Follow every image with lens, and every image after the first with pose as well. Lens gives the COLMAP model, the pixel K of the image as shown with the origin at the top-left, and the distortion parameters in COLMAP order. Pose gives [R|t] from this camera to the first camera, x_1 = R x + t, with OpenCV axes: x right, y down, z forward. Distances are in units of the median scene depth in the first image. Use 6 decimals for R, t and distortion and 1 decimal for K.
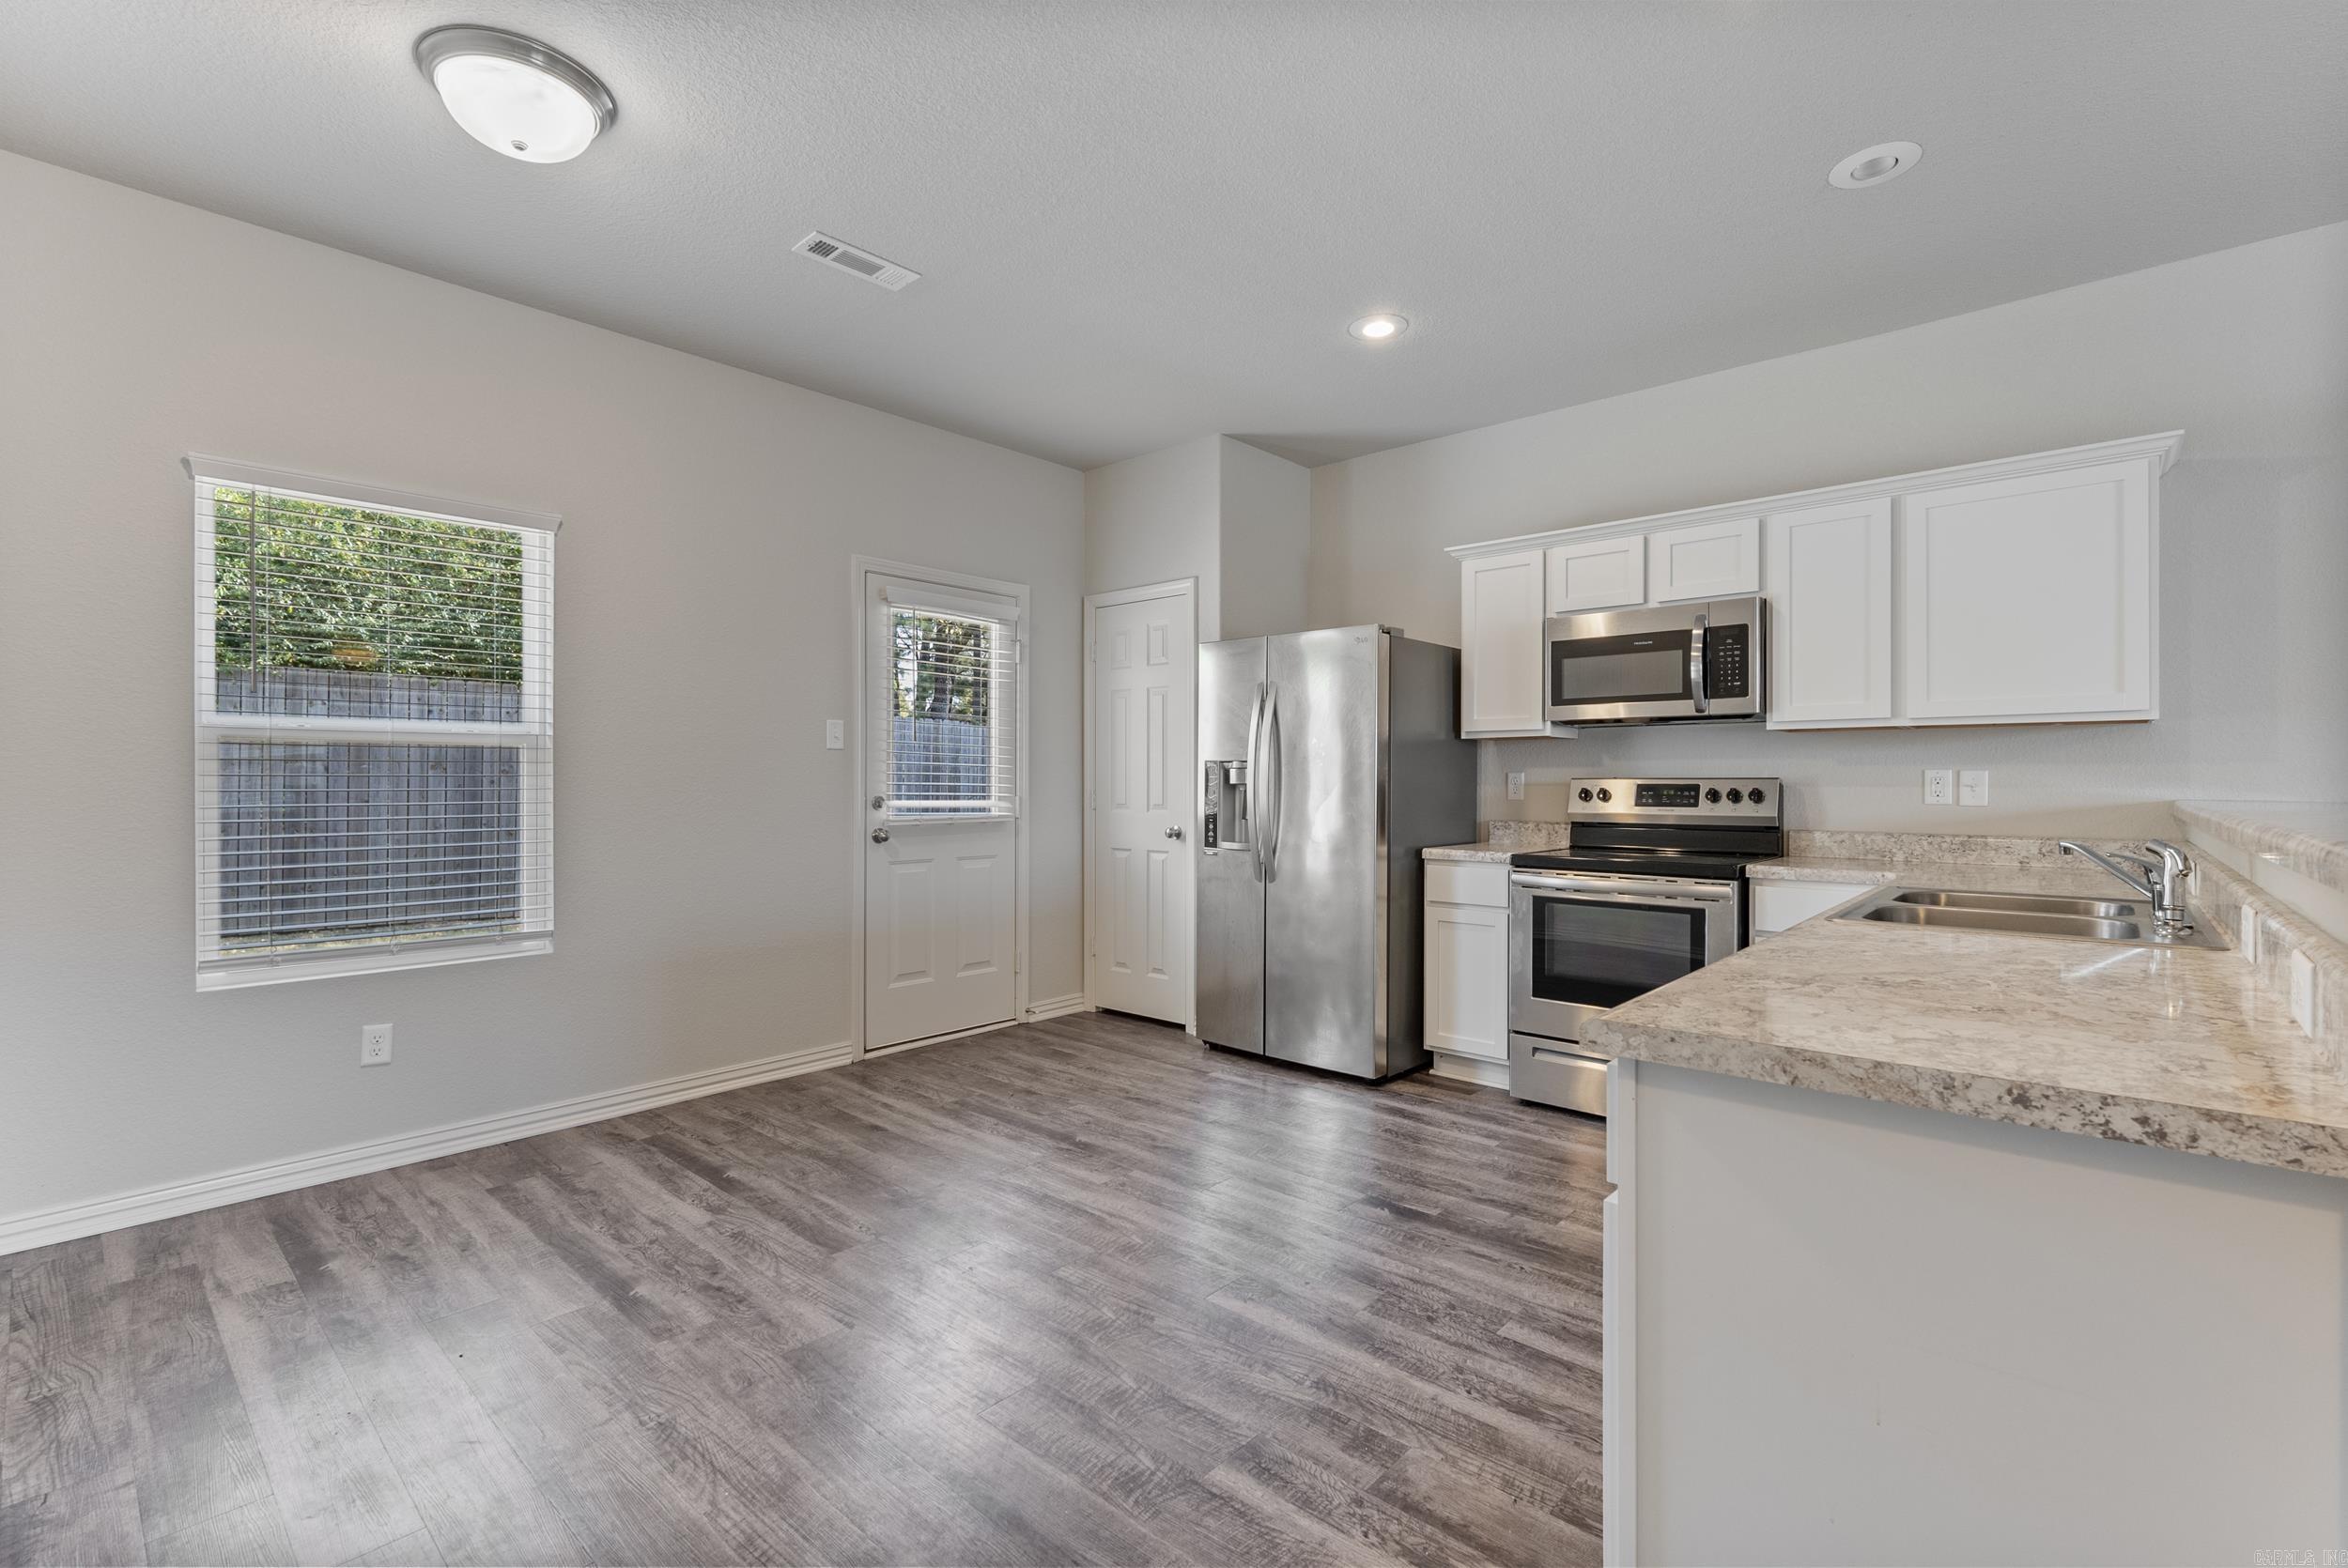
lens RADIAL K [[1037.1, 0, 1187.9], [0, 1037.1, 786.3], [0, 0, 1]] dist [-0.009187, 0.001881]
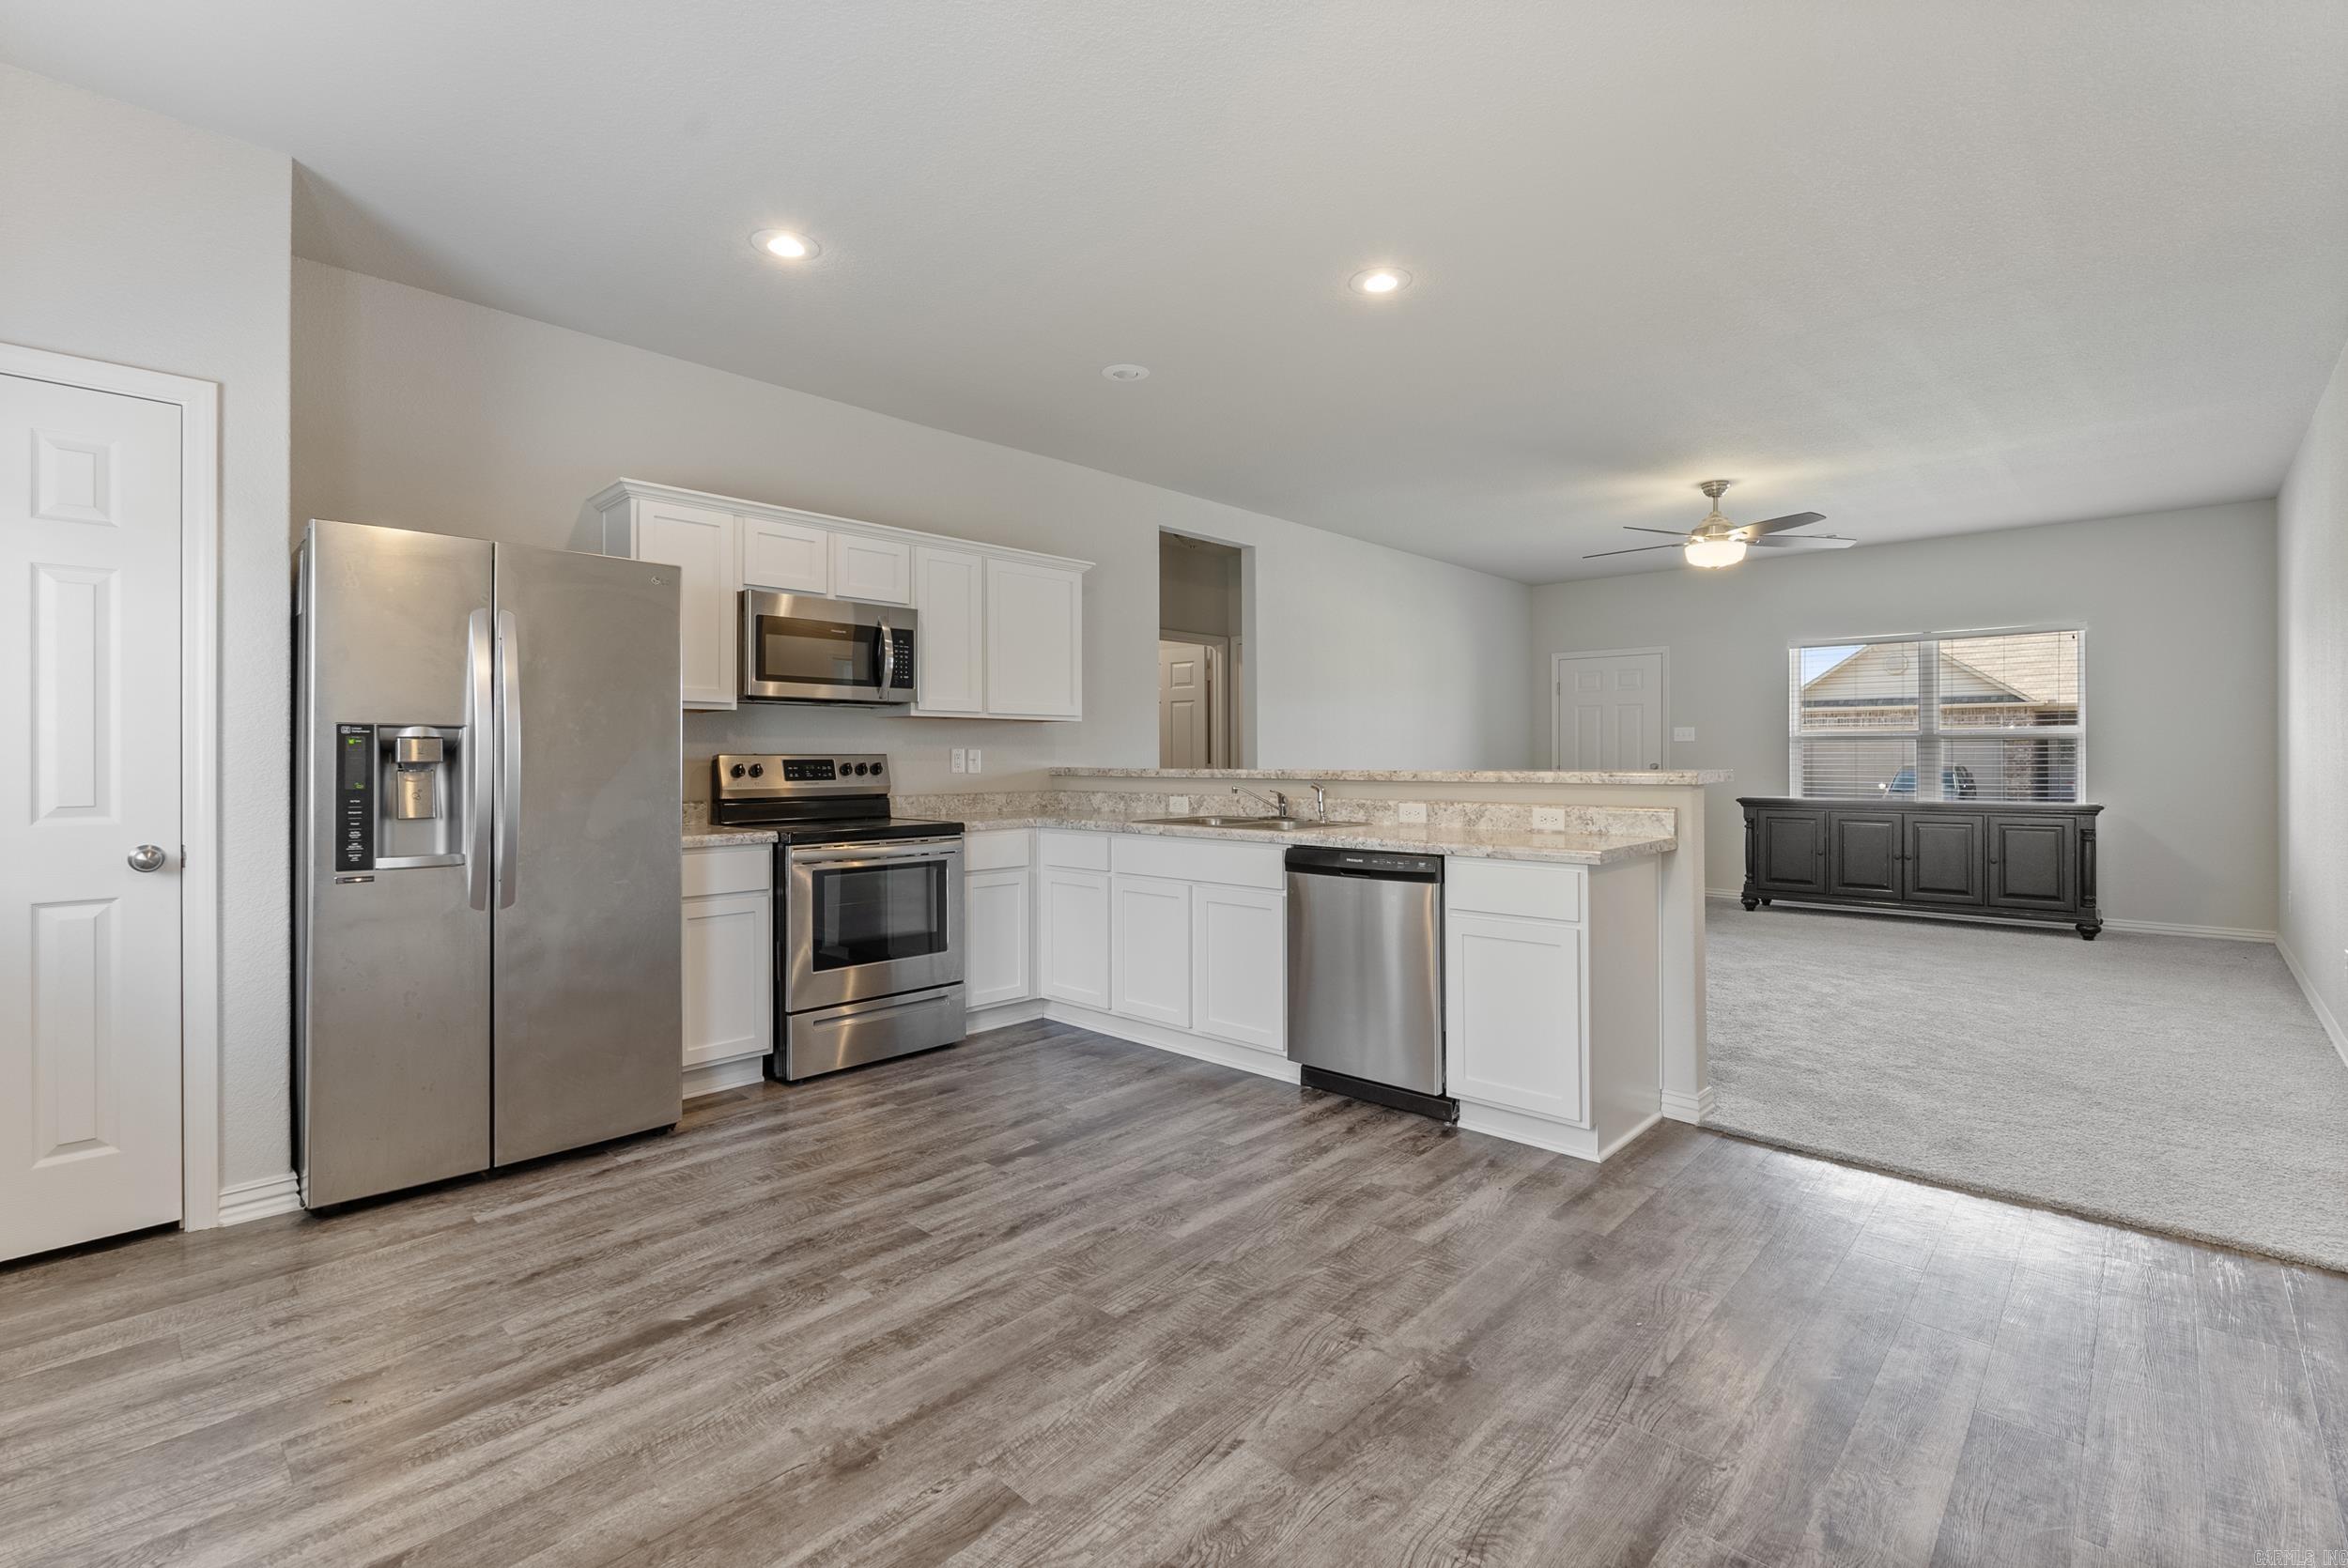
lens RADIAL K [[1037.1, 0, 1209.6], [0, 1037.1, 770.5], [0, 0, 1]] dist [-0.009187, 0.001881]
pose [[0.013256, -0.013267, 0.999824, -0.681632], [0.006697, 0.999891, 0.013179, -0.002792], [-0.999890, 0.006521, 0.013343, 0.617438]]
